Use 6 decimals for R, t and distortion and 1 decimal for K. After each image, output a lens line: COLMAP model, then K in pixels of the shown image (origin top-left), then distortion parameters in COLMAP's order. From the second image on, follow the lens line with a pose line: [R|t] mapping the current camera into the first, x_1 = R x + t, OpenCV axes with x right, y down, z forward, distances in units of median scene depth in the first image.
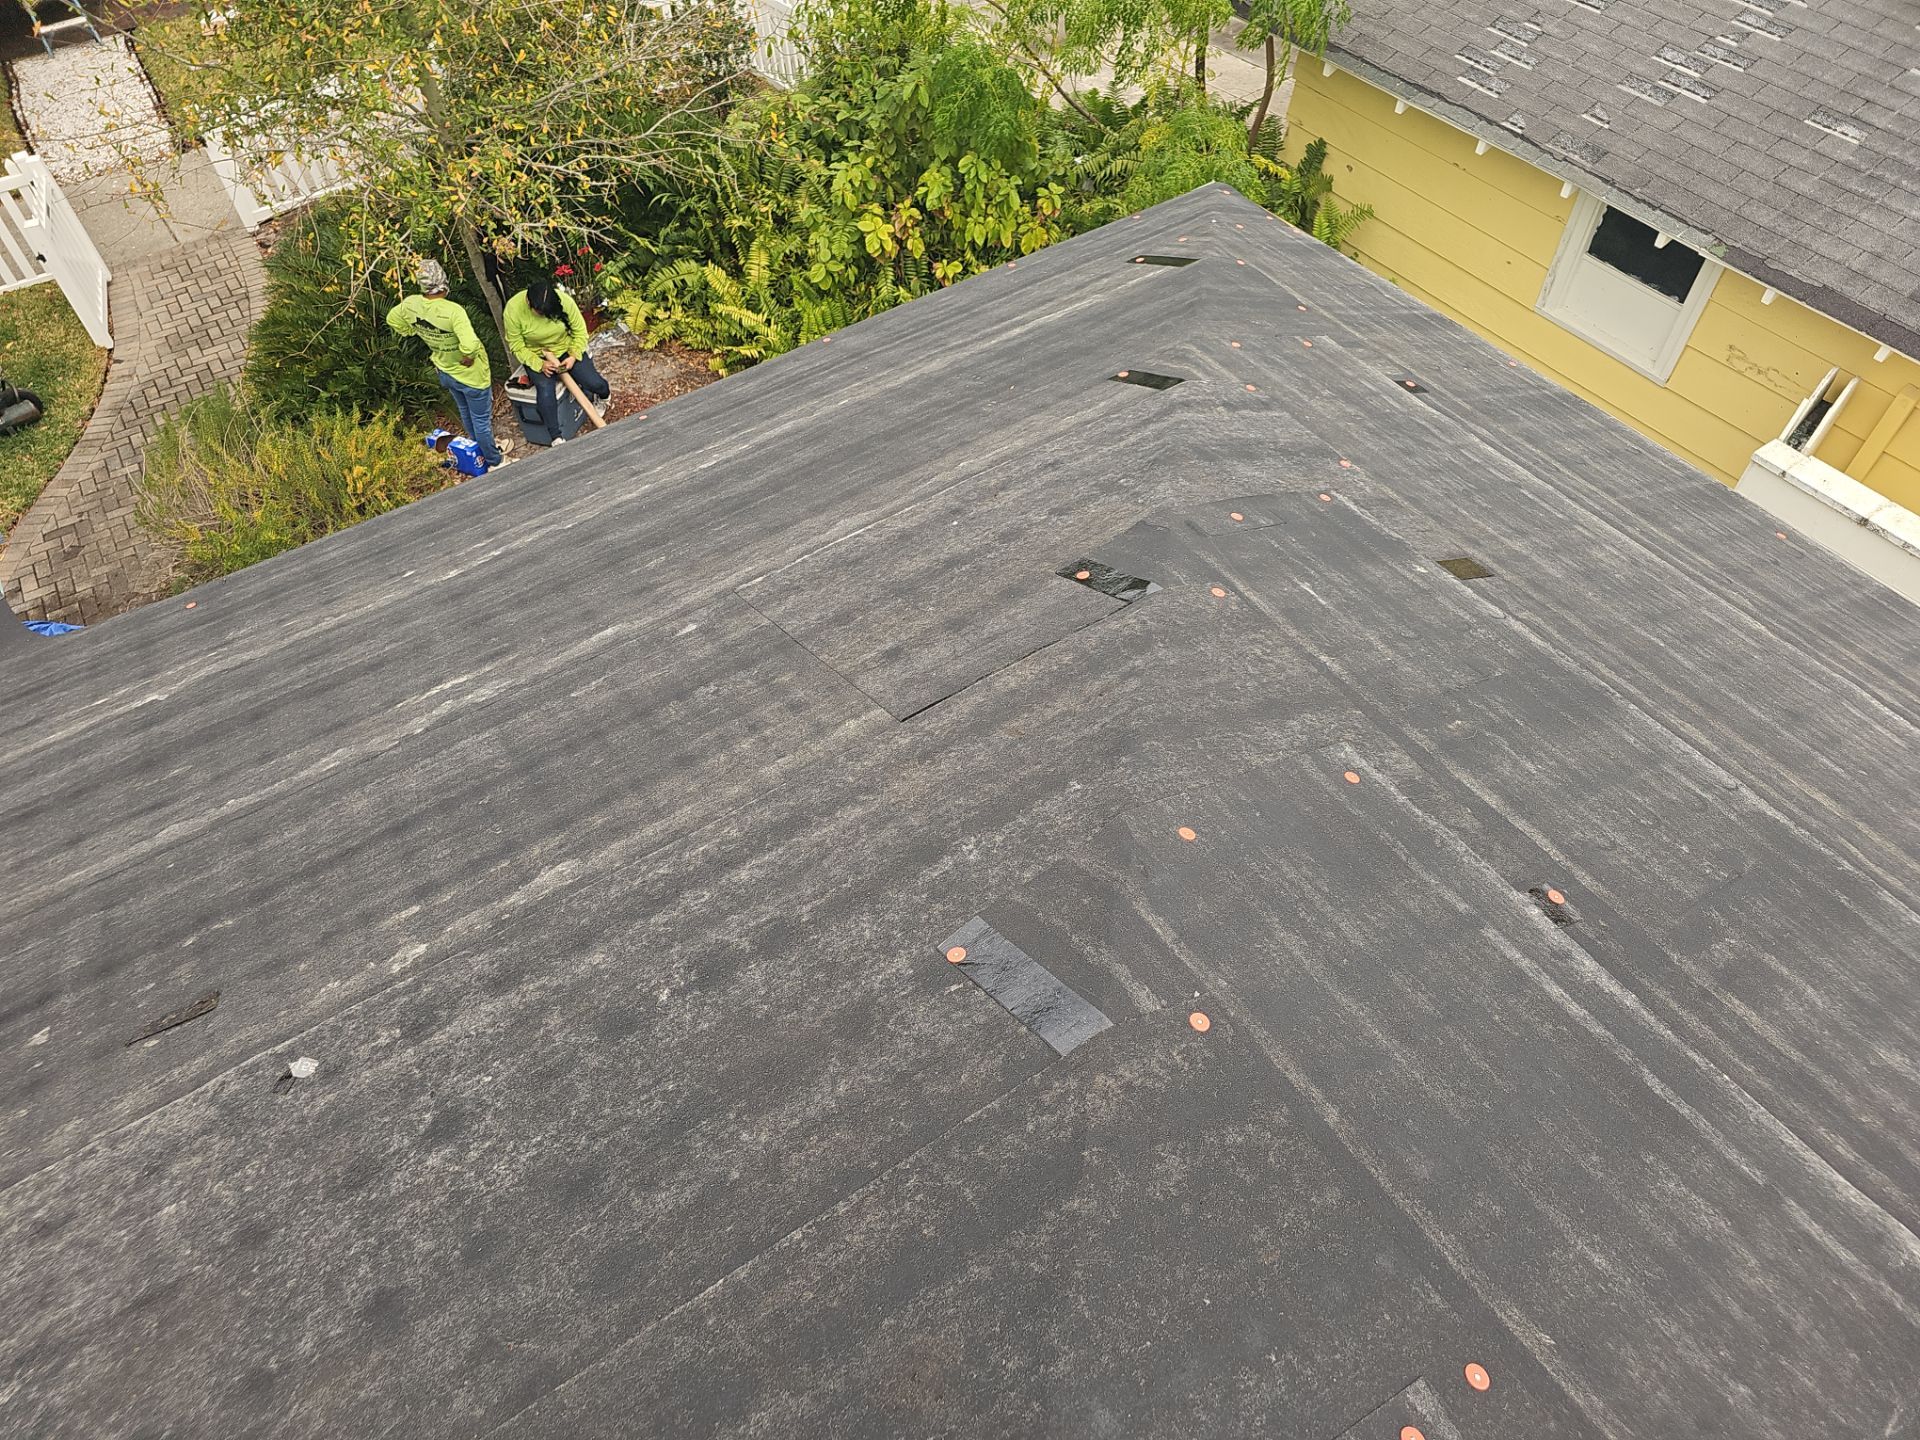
lens RADIAL K [[1287.1, 0, 960.0], [0, 1287.1, 720.0], [0, 0, 1]] dist [0.034628, -0.023817]
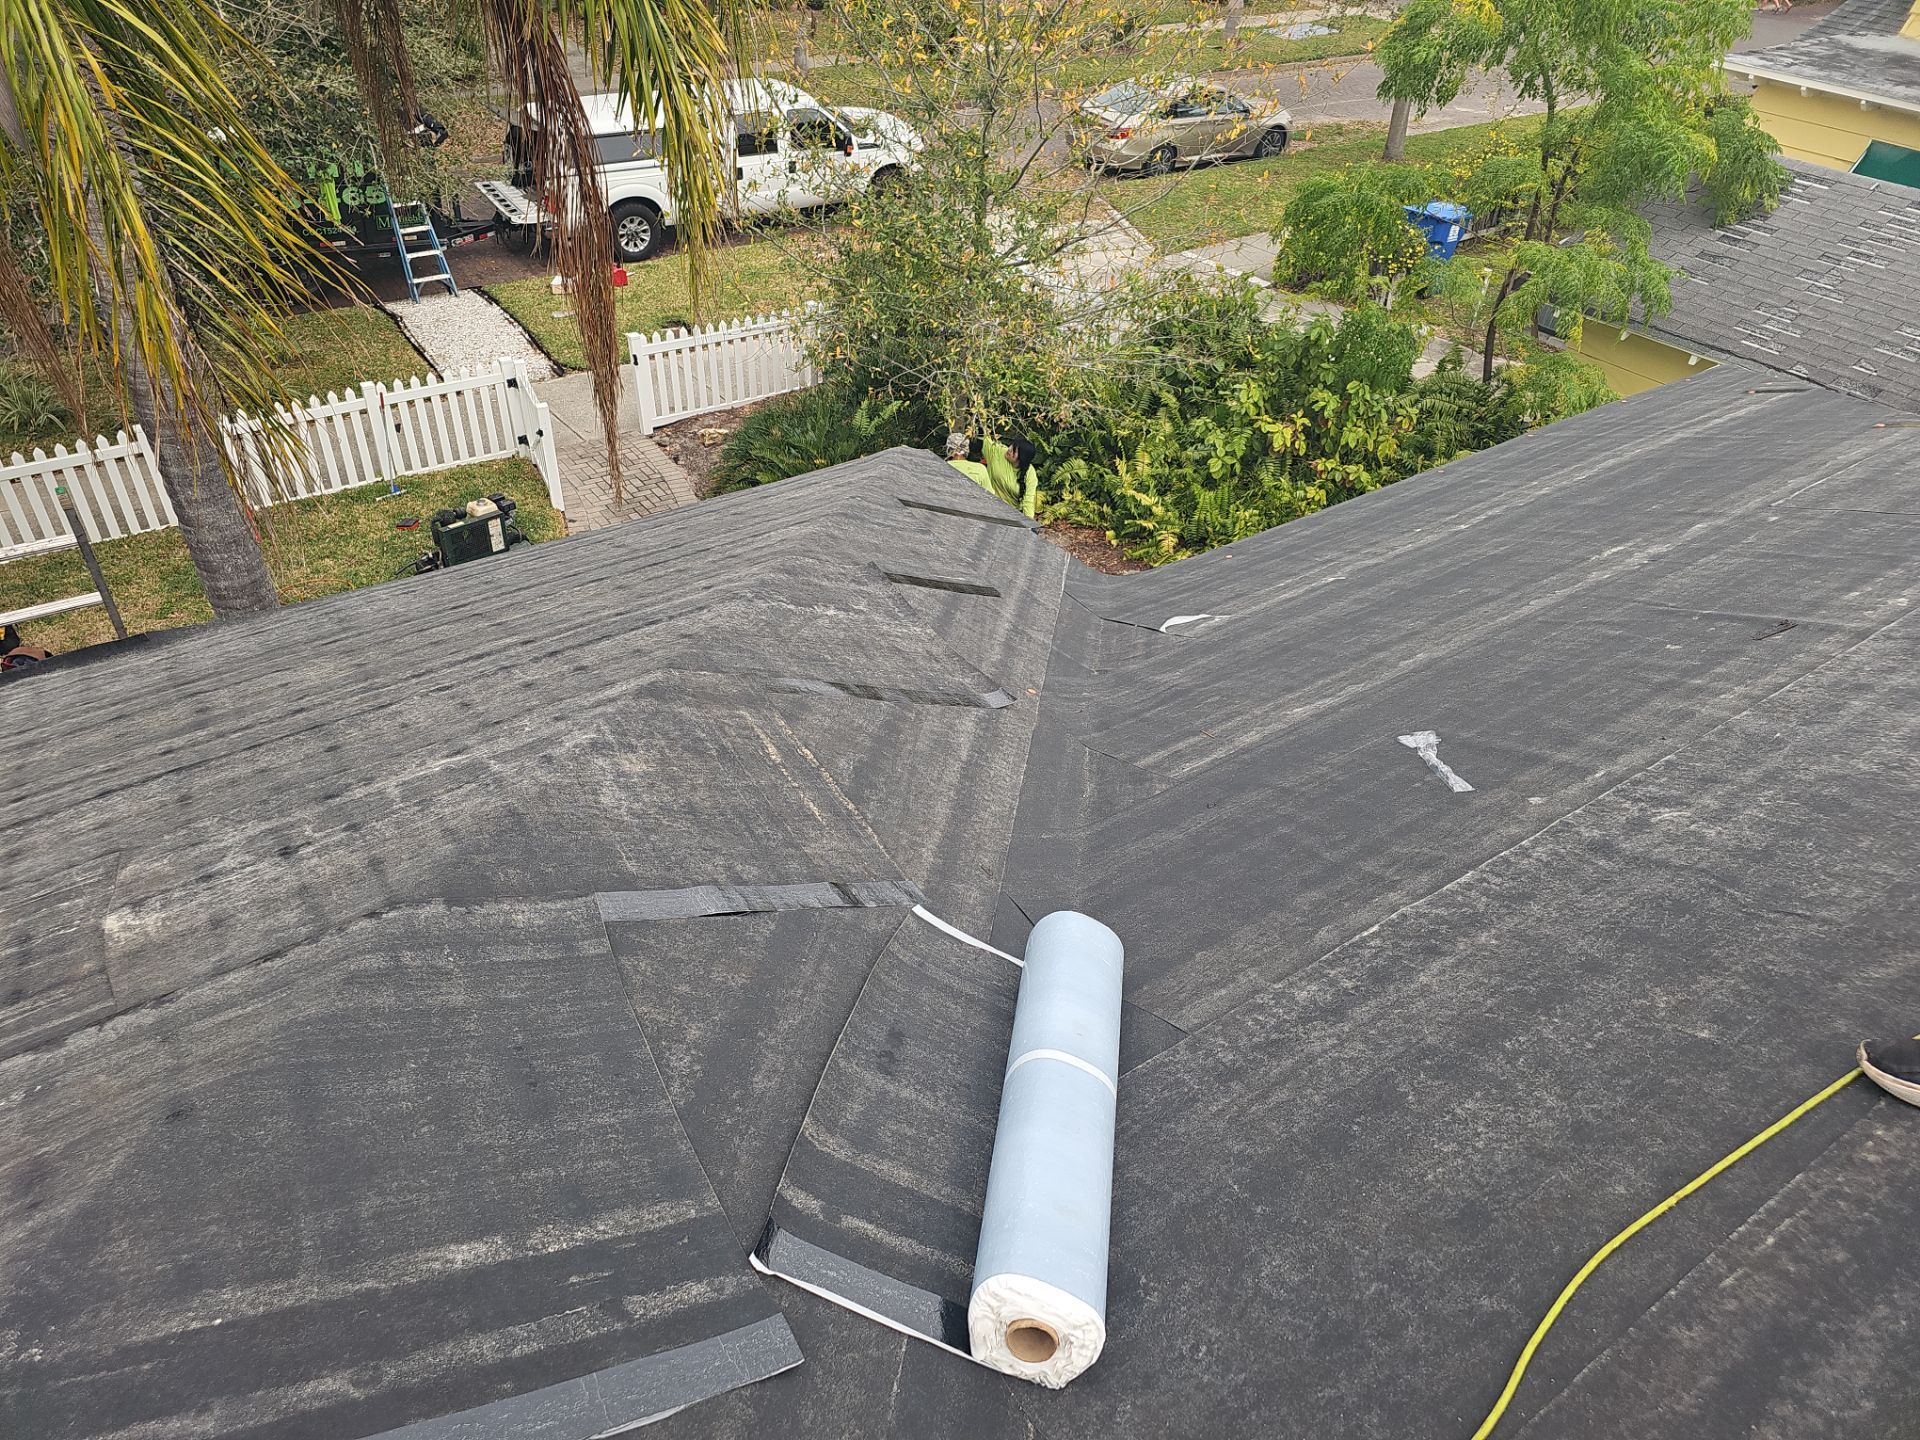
lens RADIAL K [[1287.1, 0, 960.0], [0, 1287.1, 720.0], [0, 0, 1]] dist [0.034628, -0.023817]
pose [[0.998414, 0.042905, 0.036441, -0.396807], [-0.034055, 0.975828, -0.215869, 0.182228], [-0.044822, 0.214286, 0.975742, -0.174525]]
